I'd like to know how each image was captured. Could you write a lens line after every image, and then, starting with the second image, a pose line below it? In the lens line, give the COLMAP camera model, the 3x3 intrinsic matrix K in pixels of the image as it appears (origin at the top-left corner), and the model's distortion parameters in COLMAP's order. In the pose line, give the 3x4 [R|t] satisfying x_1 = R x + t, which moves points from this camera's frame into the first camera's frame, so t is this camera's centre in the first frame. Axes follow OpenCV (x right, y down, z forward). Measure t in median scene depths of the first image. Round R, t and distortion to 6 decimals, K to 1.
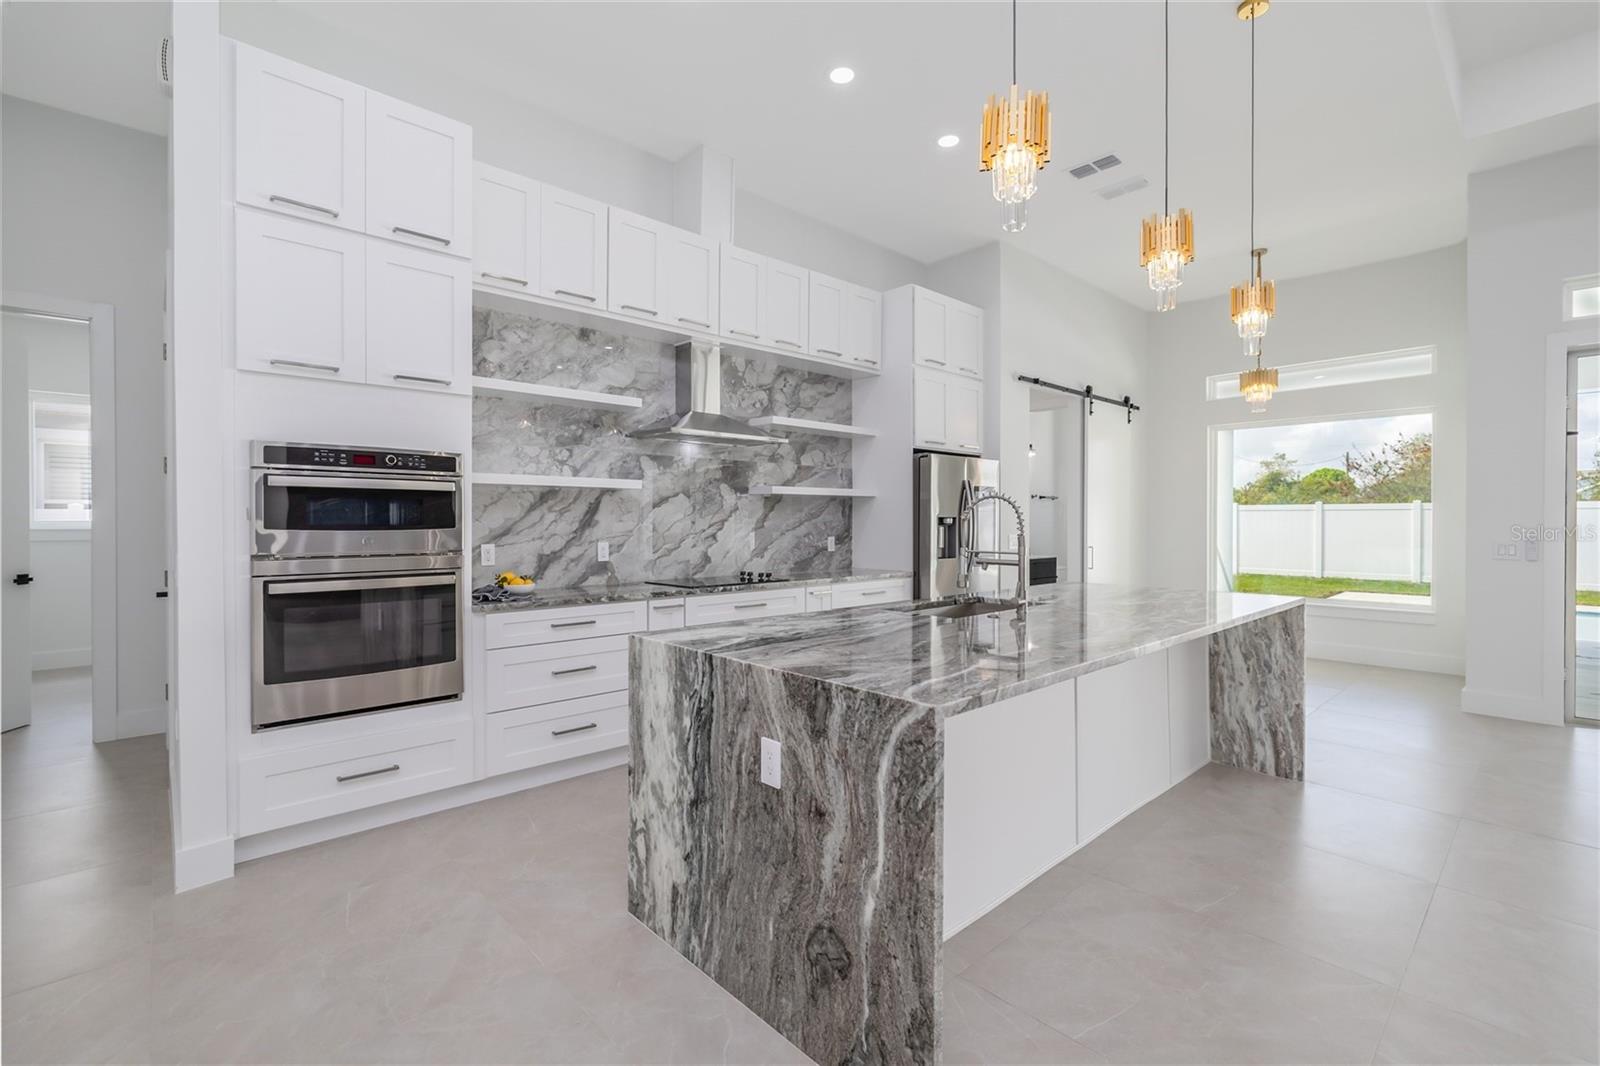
lens RADIAL K [[704.2, 0, 794.5], [0, 704.2, 527.9], [0, 0, 1]] dist [-0.009356, 0.000012]
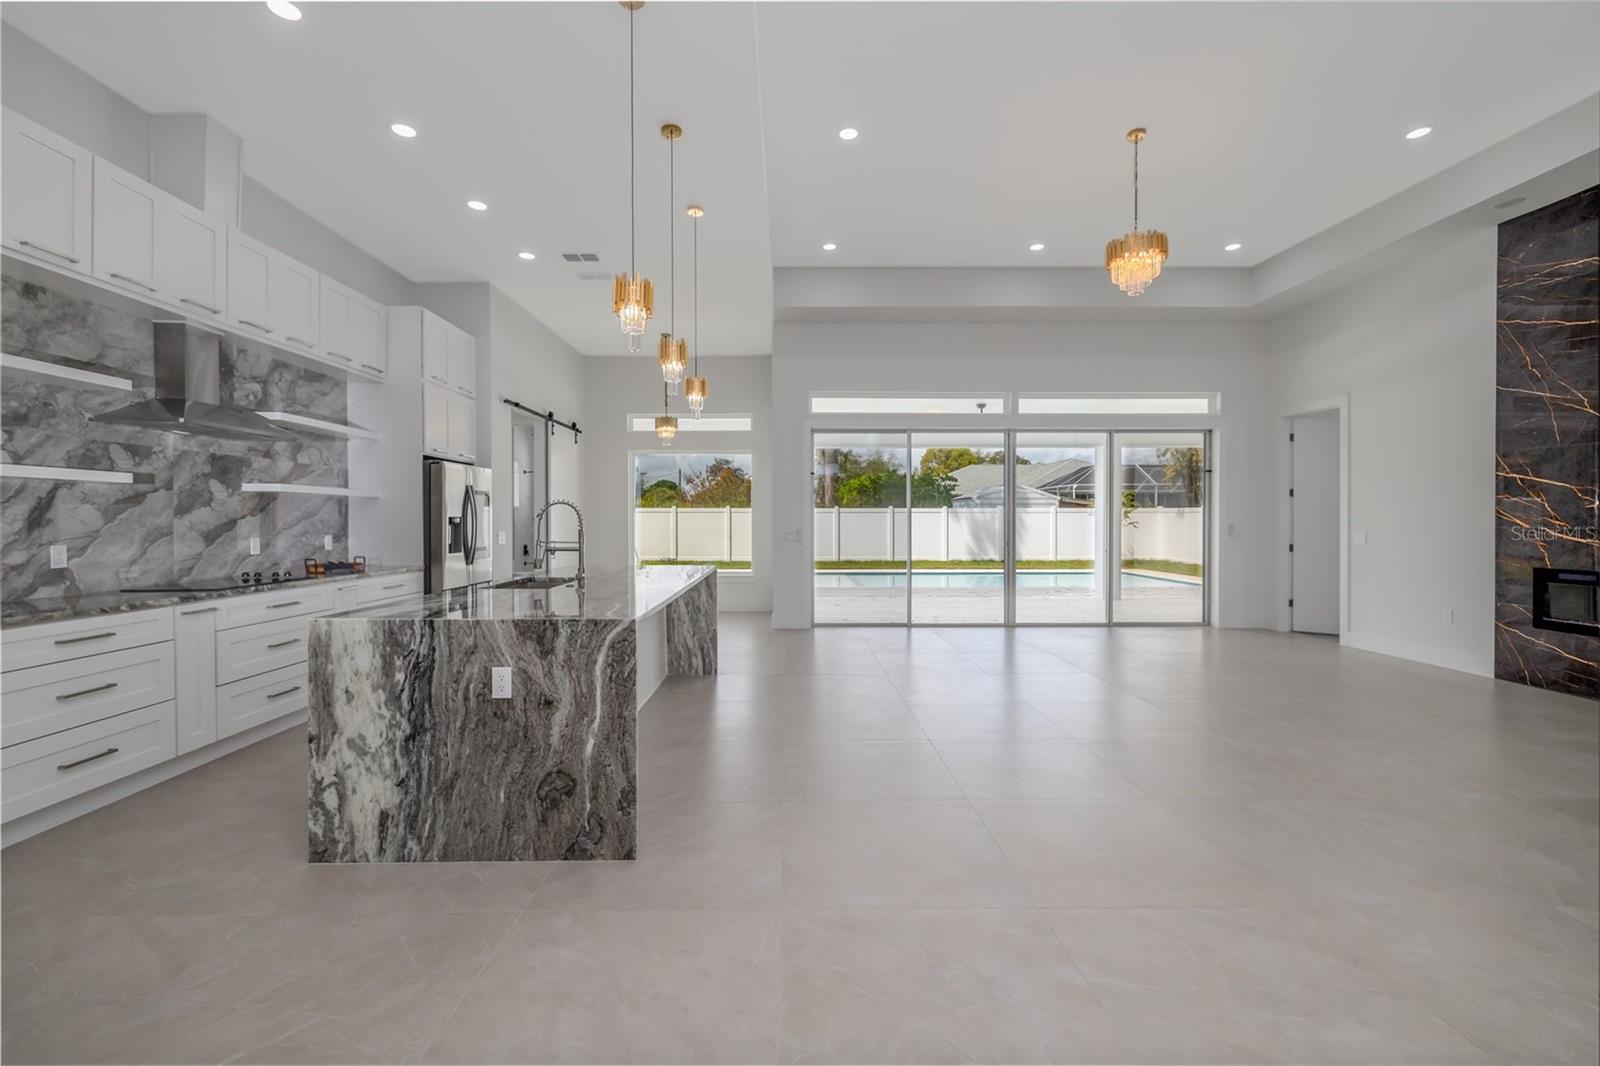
lens RADIAL K [[663.0, 0, 793.7], [0, 663.0, 526.9], [0, 0, 1]] dist [-0.000886, -0.000209]
pose [[0.664218, -0.007067, 0.747506, -0.288377], [0.006489, 0.999972, 0.003688, 0.001565], [-0.747511, 0.002401, 0.664245, -0.169043]]
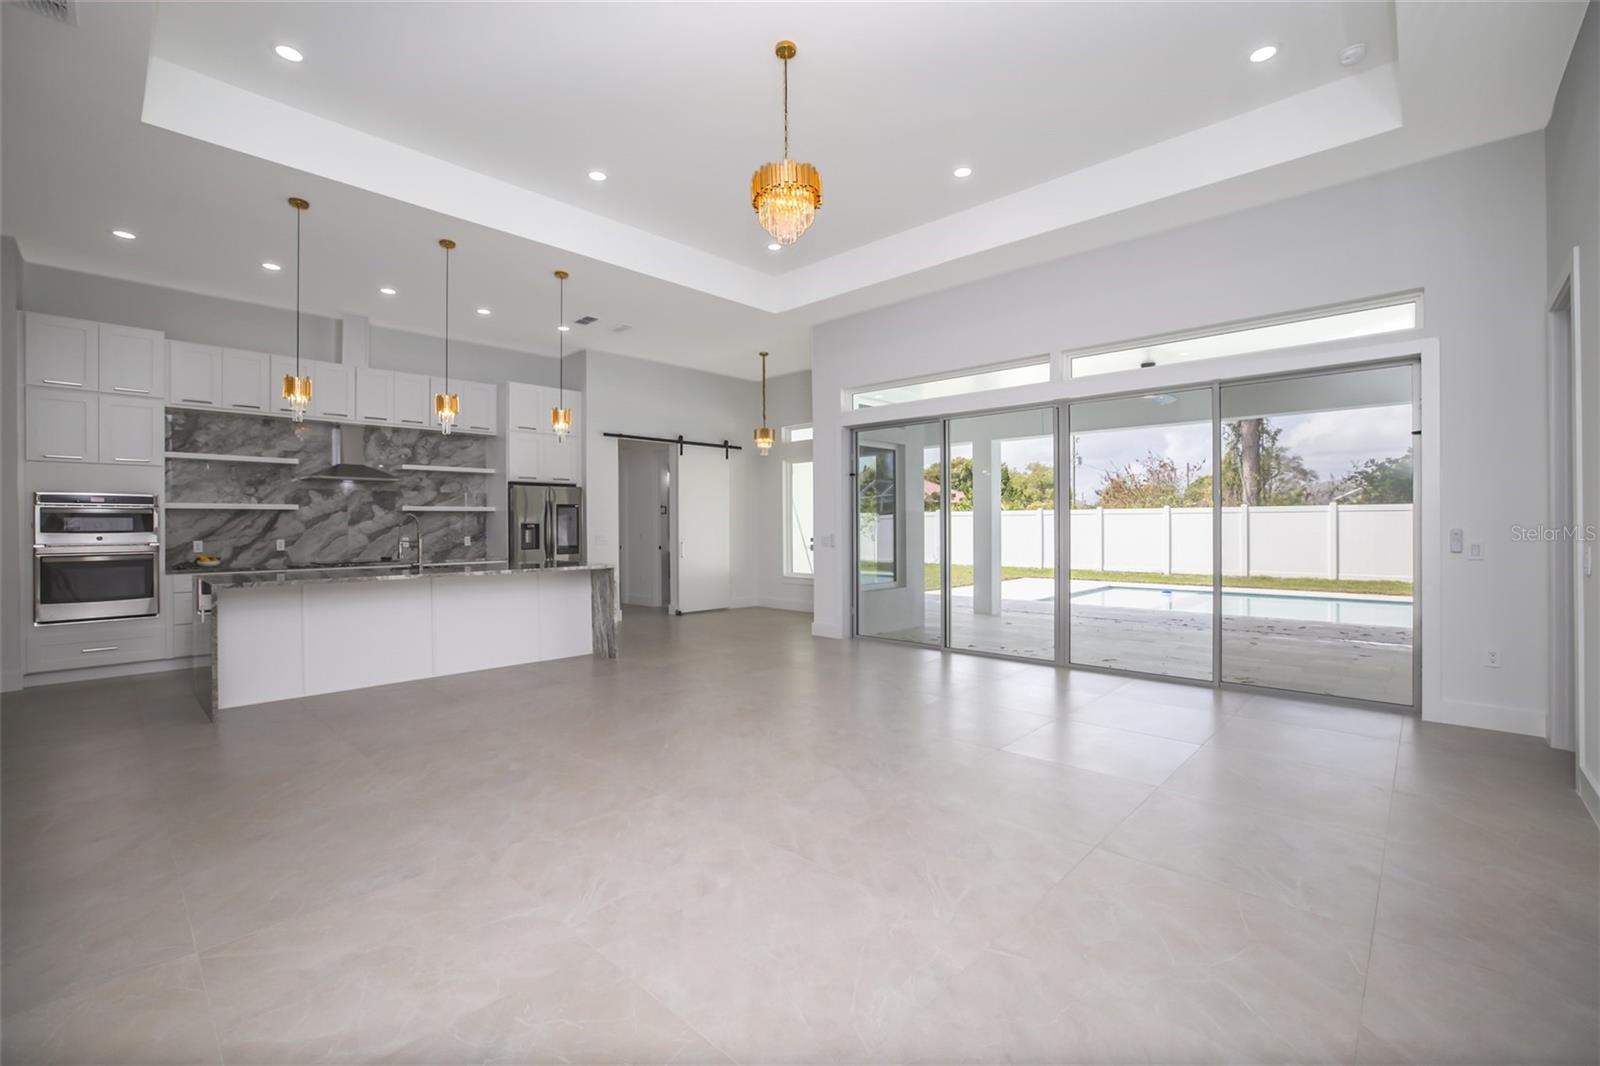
lens RADIAL K [[689.2, 0, 790.6], [0, 689.2, 521.9], [0, 0, 1]] dist [-0.042210, 0.019992]
pose [[0.997504, -0.005242, 0.070417, 0.908369], [0.006263, 0.999878, -0.014280, 0.008169], [-0.070334, 0.014686, 0.997415, -0.802103]]
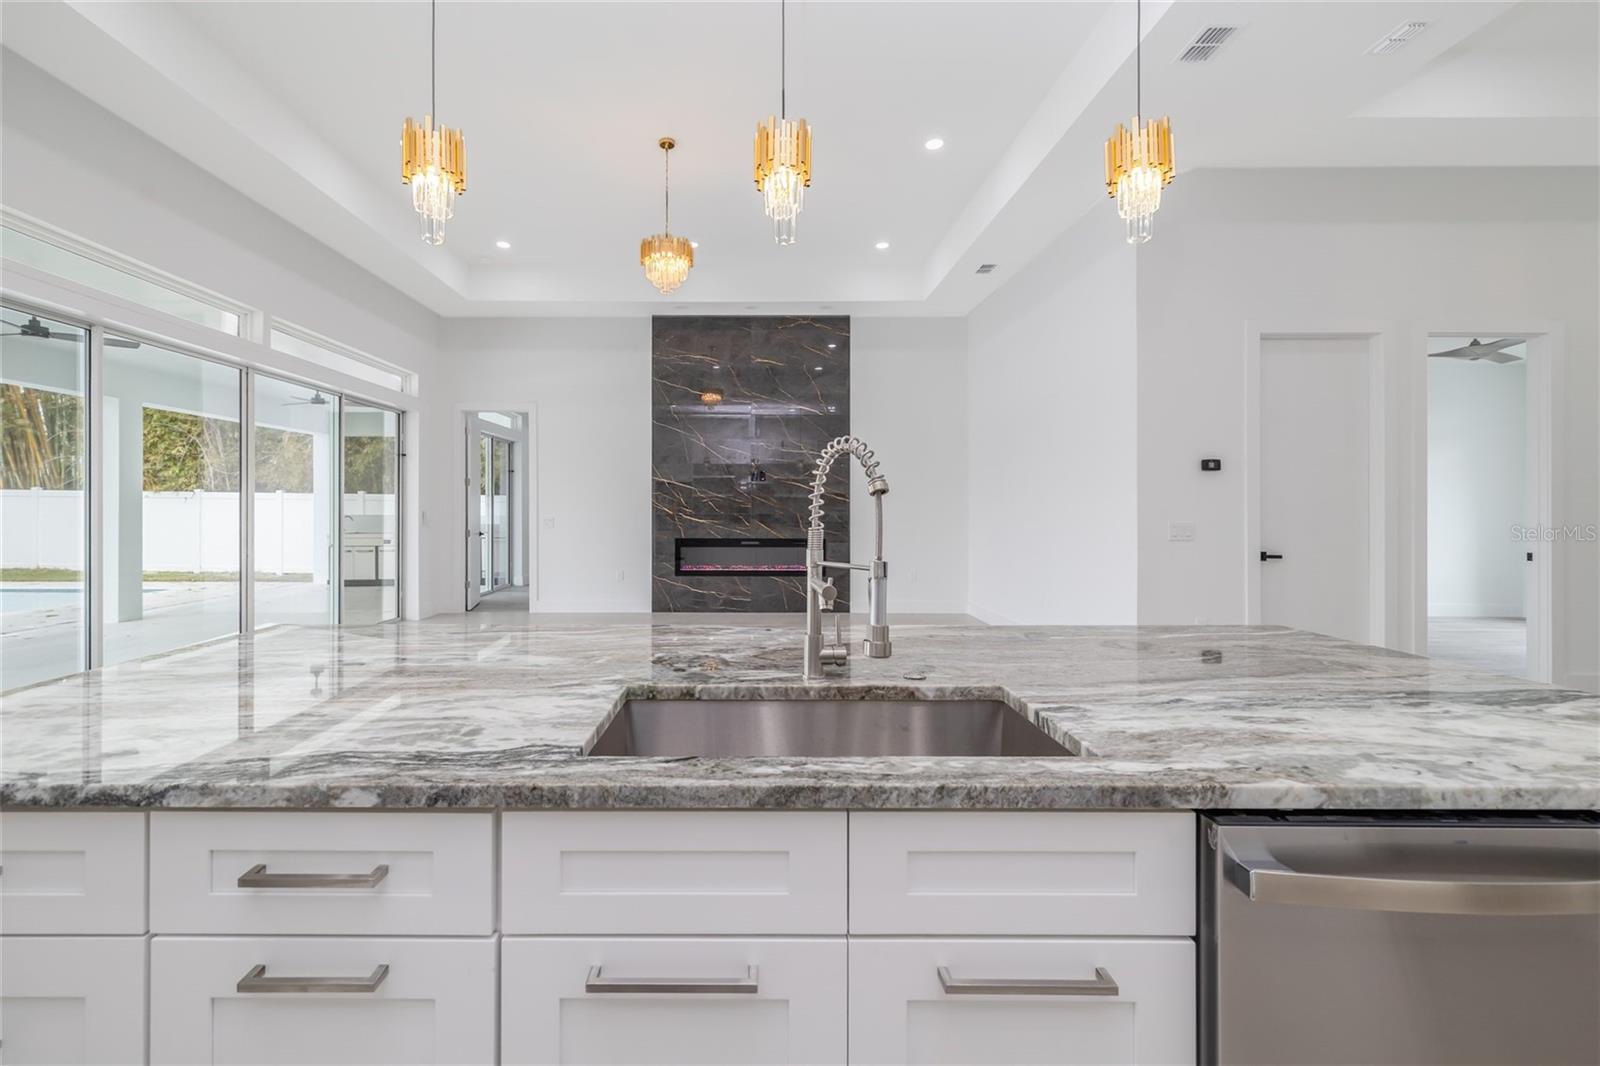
lens RADIAL K [[691.4, 0, 755.0], [0, 691.4, 513.0], [0, 0, 1]] dist [-0.001446, -0.000151]
pose [[-0.743823, -0.001768, 0.668374, -0.008740], [0.004150, 0.999965, 0.007264, 0.002459], [-0.668364, 0.008177, -0.743790, 0.989475]]
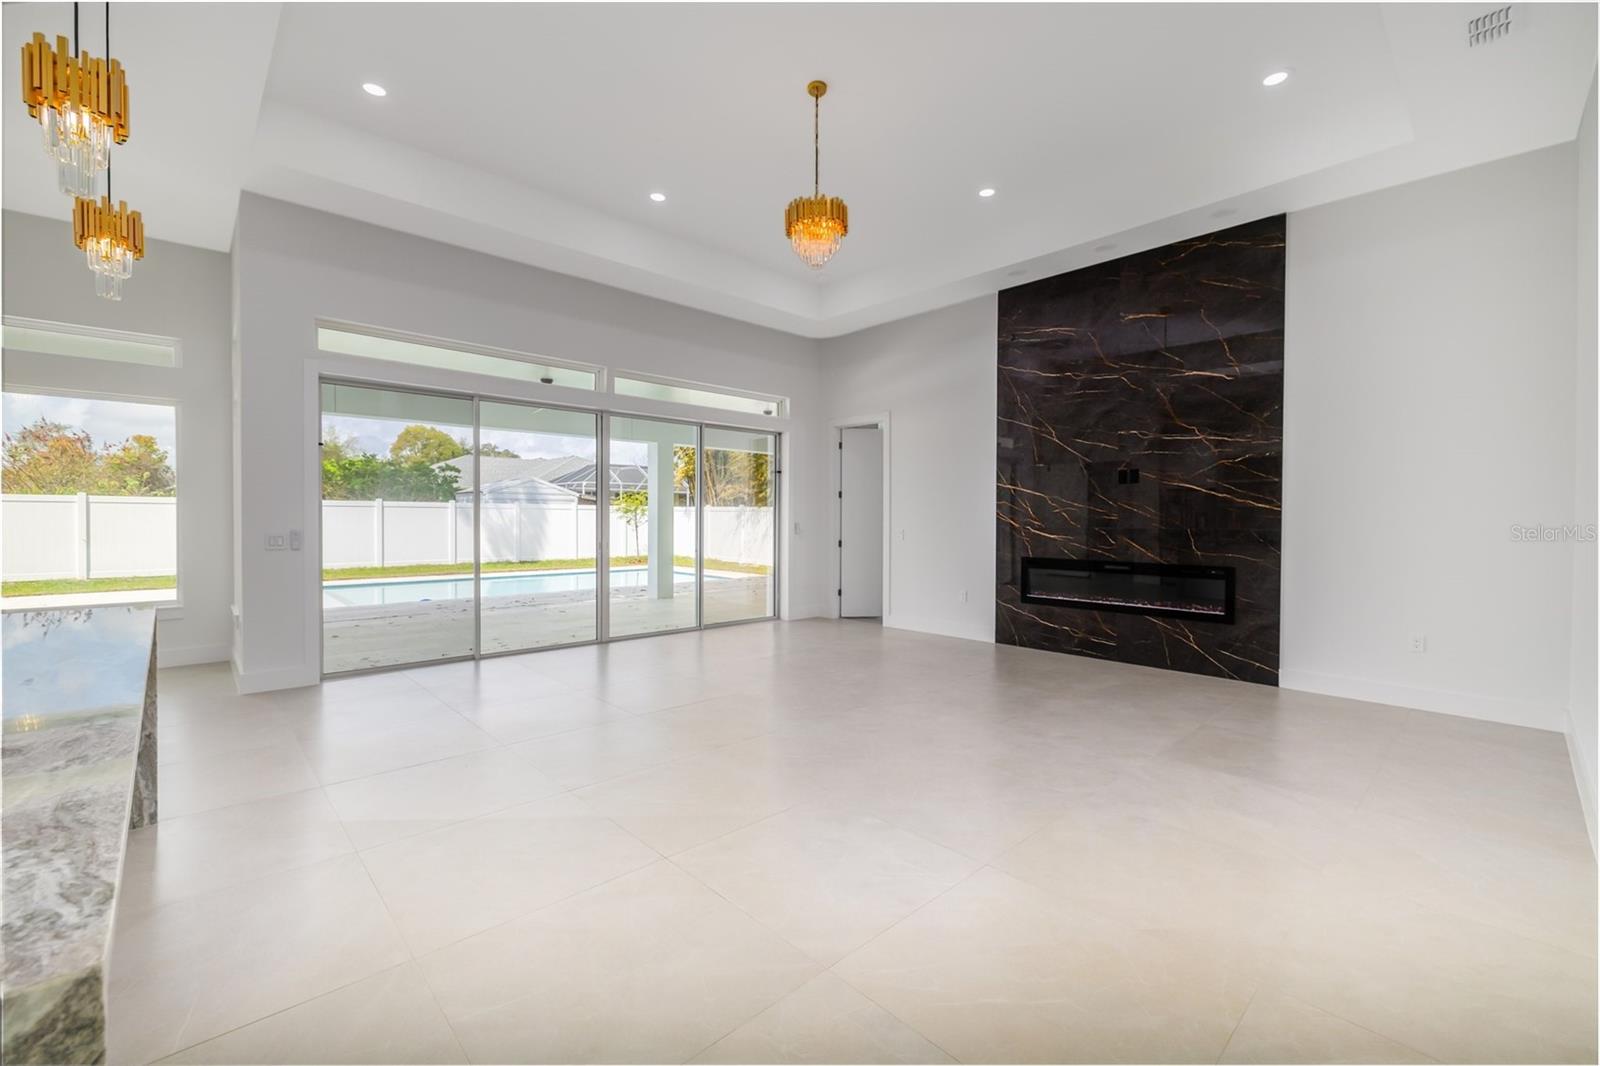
lens RADIAL K [[663.0, 0, 793.7], [0, 663.0, 526.9], [0, 0, 1]] dist [-0.000886, -0.000209]
pose [[-0.014259, -0.012530, 0.999820, -0.069278], [0.003326, 0.999915, 0.012578, -0.003779], [-0.999893, 0.003505, -0.014216, 0.199579]]
